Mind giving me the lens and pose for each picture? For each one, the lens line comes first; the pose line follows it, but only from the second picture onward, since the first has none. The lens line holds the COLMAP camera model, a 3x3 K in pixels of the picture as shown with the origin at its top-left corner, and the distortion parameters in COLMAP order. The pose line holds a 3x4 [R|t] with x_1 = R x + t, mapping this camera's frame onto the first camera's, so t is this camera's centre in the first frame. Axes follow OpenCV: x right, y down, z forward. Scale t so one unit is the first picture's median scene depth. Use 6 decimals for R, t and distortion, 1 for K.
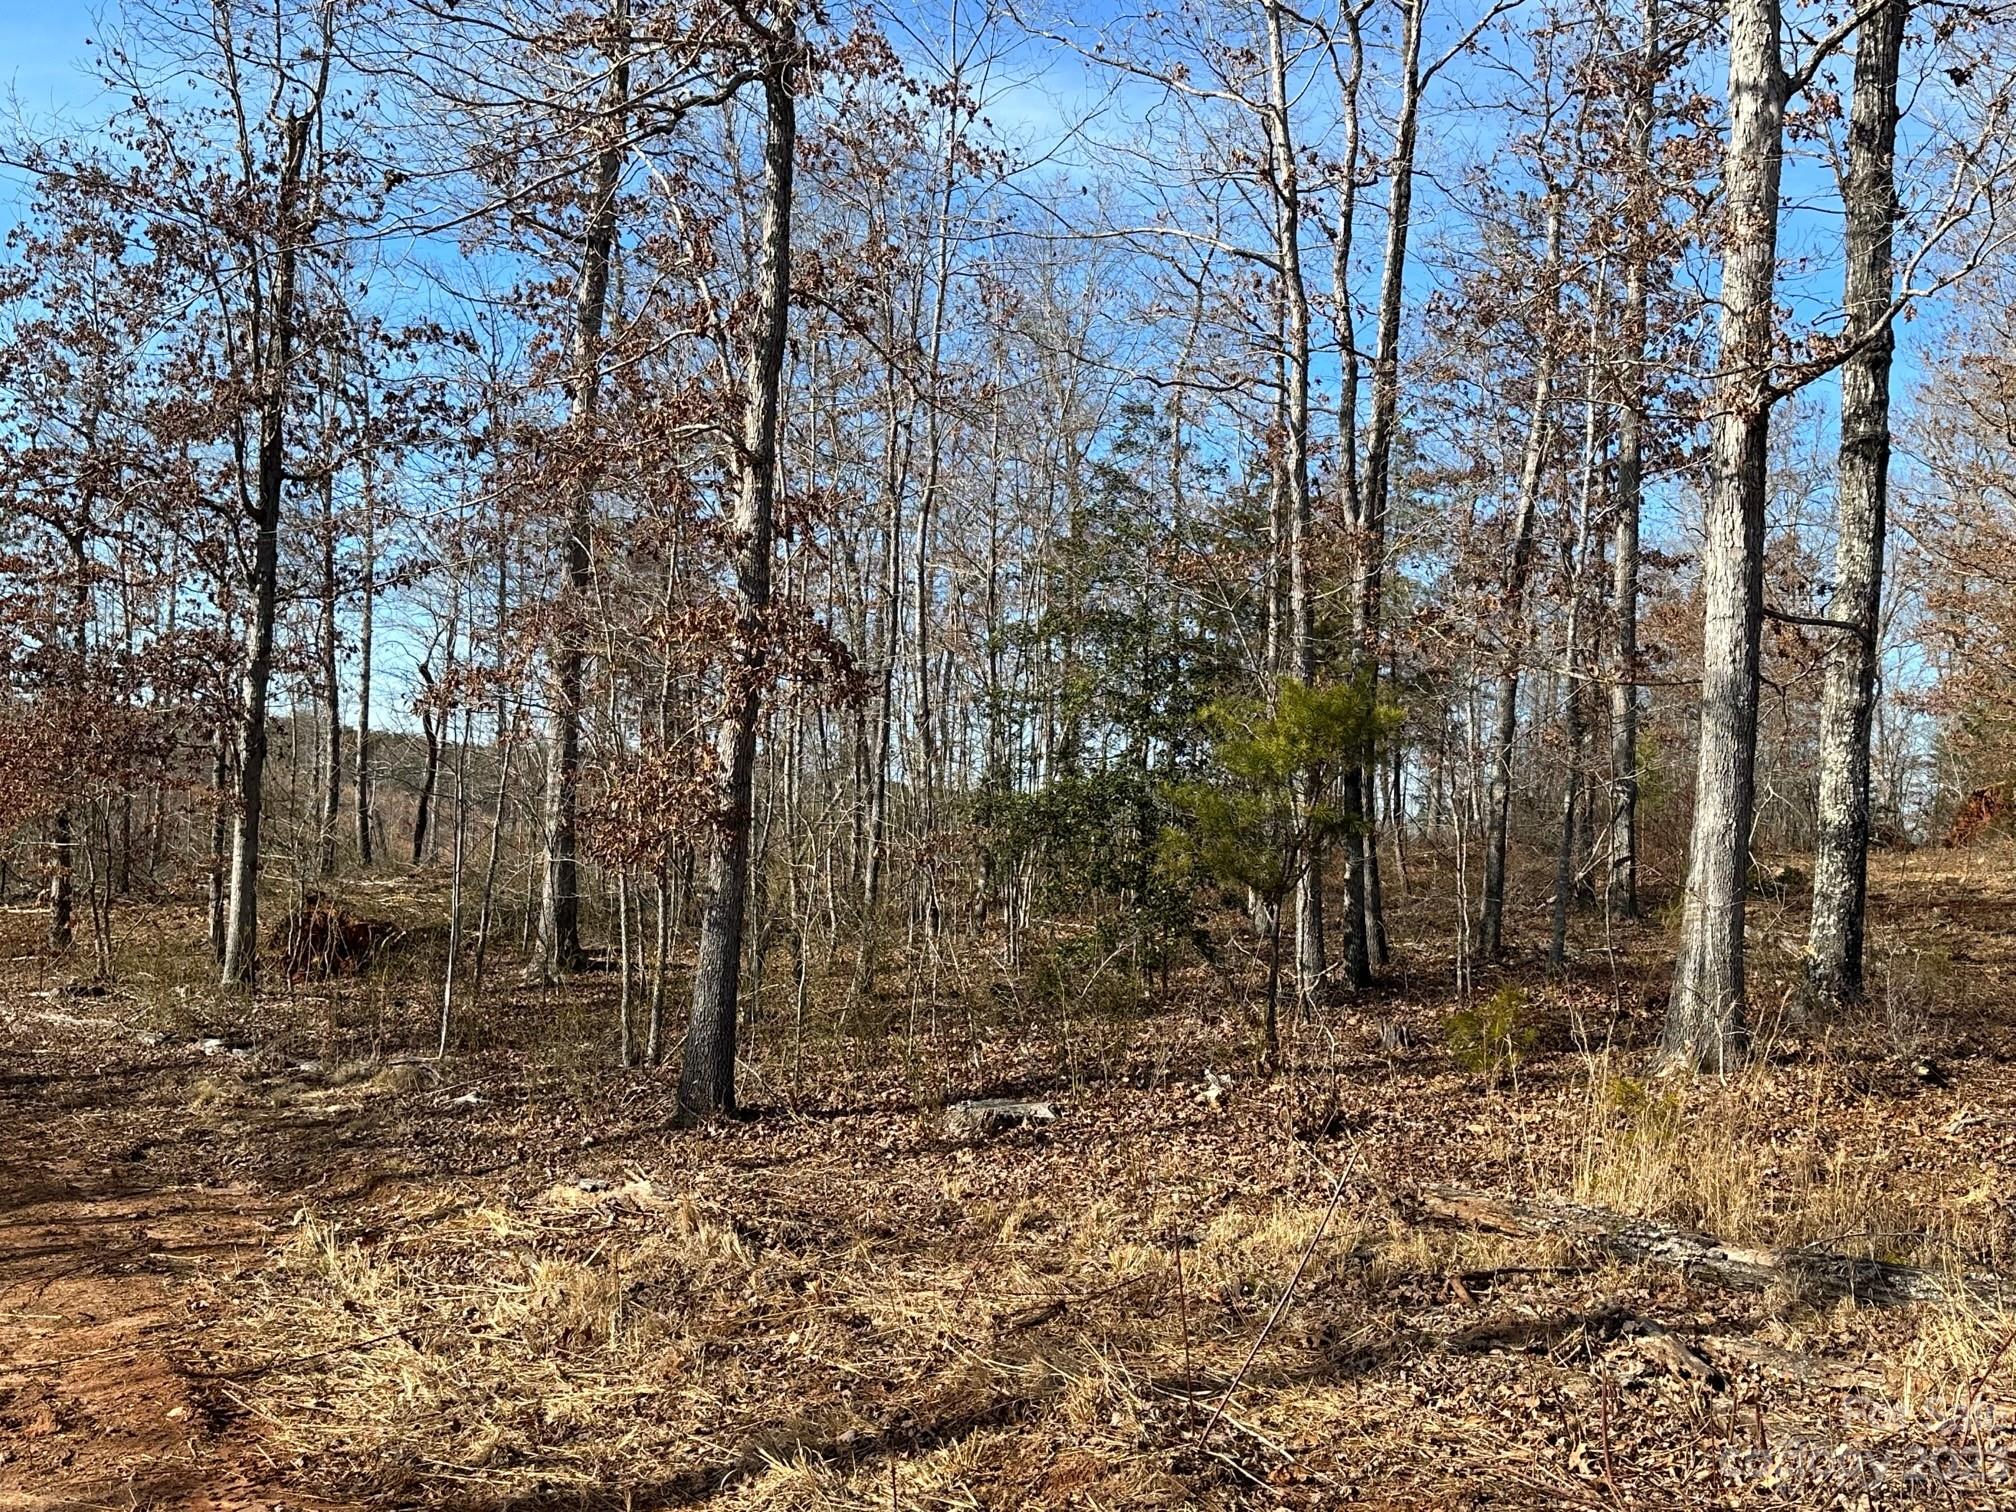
lens RADIAL K [[2041.4, 0, 1002.7], [0, 2041.4, 746.5], [0, 0, 1]] dist [0.158788, -0.295021]
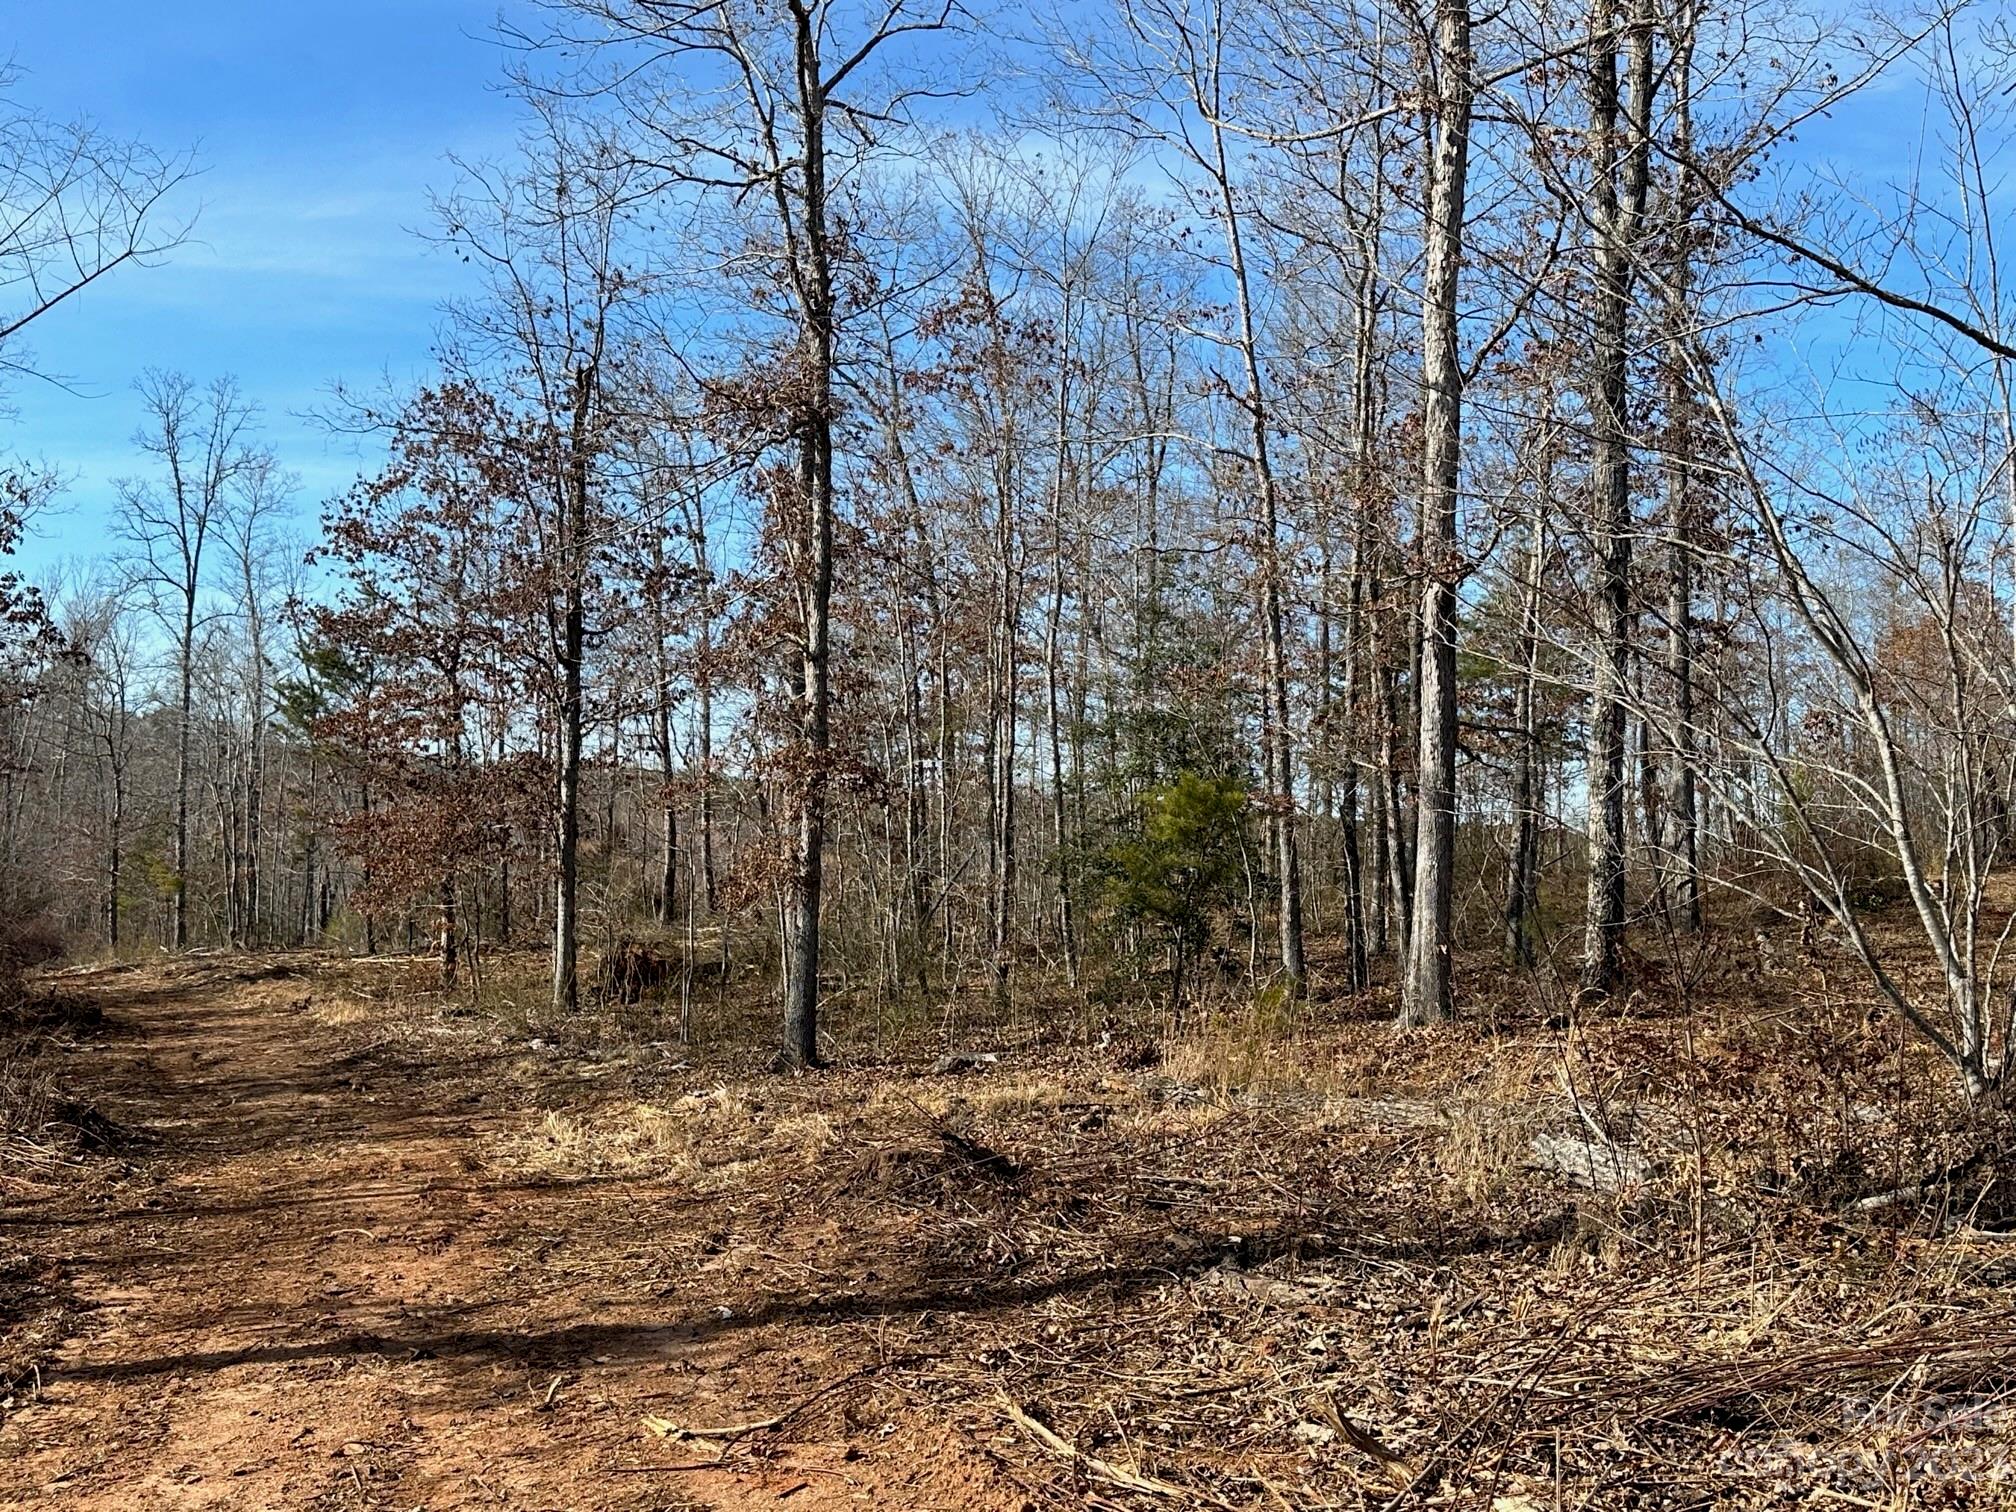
lens RADIAL K [[2151.9, 0, 1008.0], [0, 2151.9, 756.0], [0, 0, 1]] dist [0.148249, -0.013827]
pose [[0.982261, -0.041276, -0.182919, 0.196956], [0.039508, 0.999131, -0.013295, -0.020088], [0.183309, 0.005833, 0.983038, -0.372299]]
